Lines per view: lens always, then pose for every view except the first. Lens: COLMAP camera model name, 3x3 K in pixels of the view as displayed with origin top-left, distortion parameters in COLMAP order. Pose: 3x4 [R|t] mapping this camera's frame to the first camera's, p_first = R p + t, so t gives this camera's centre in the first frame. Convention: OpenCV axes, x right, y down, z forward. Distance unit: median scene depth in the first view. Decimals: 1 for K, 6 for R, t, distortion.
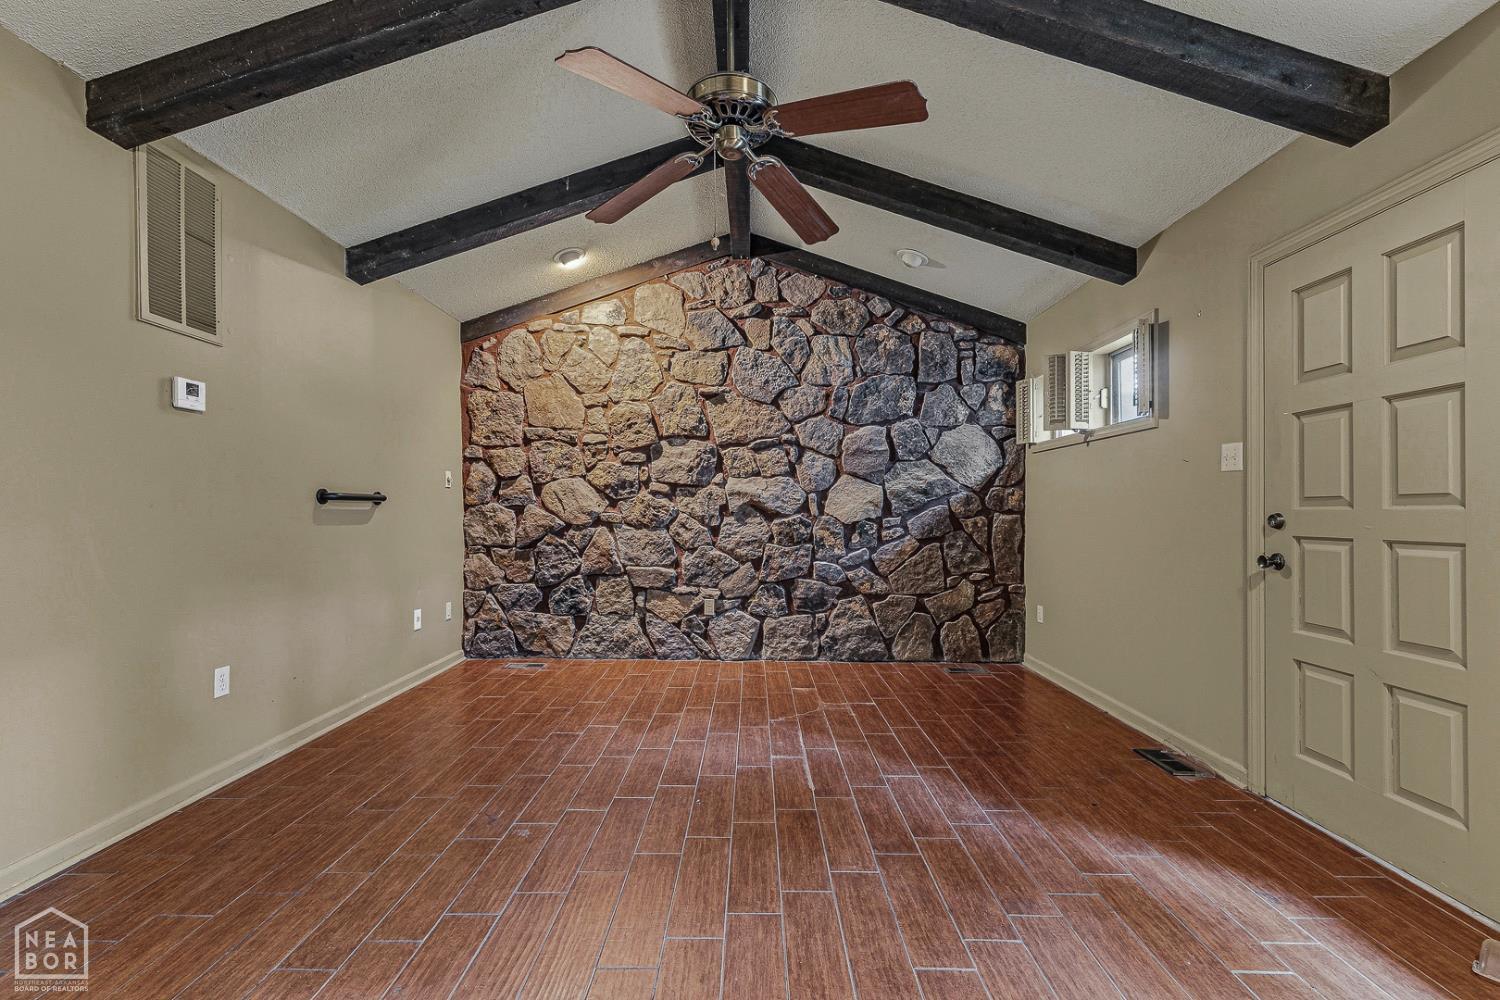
lens RADIAL K [[643.6, 0, 731.7], [0, 643.6, 513.5], [0, 0, 1]] dist [0.005580, -0.000638]
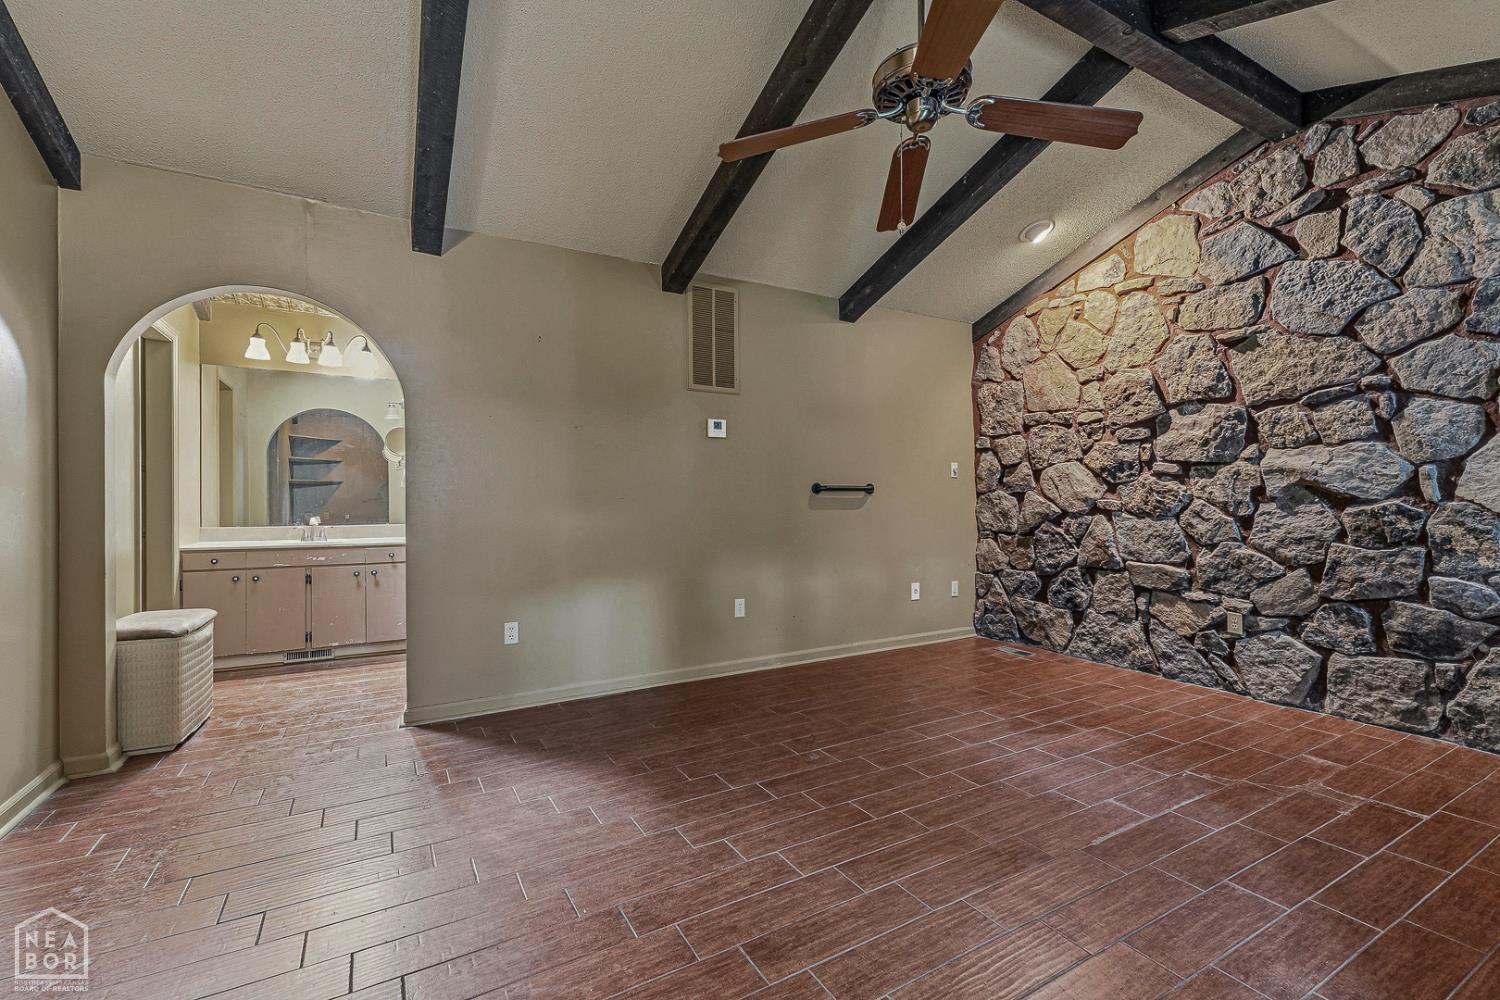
lens RADIAL K [[643.6, 0, 750.4], [0, 643.6, 513.2], [0, 0, 1]] dist [0.005580, -0.000638]
pose [[0.510540, 0.010963, -0.859784, 0.326807], [0.003043, 0.999889, 0.014557, 0.003750], [0.859849, -0.010048, 0.510450, 0.129066]]
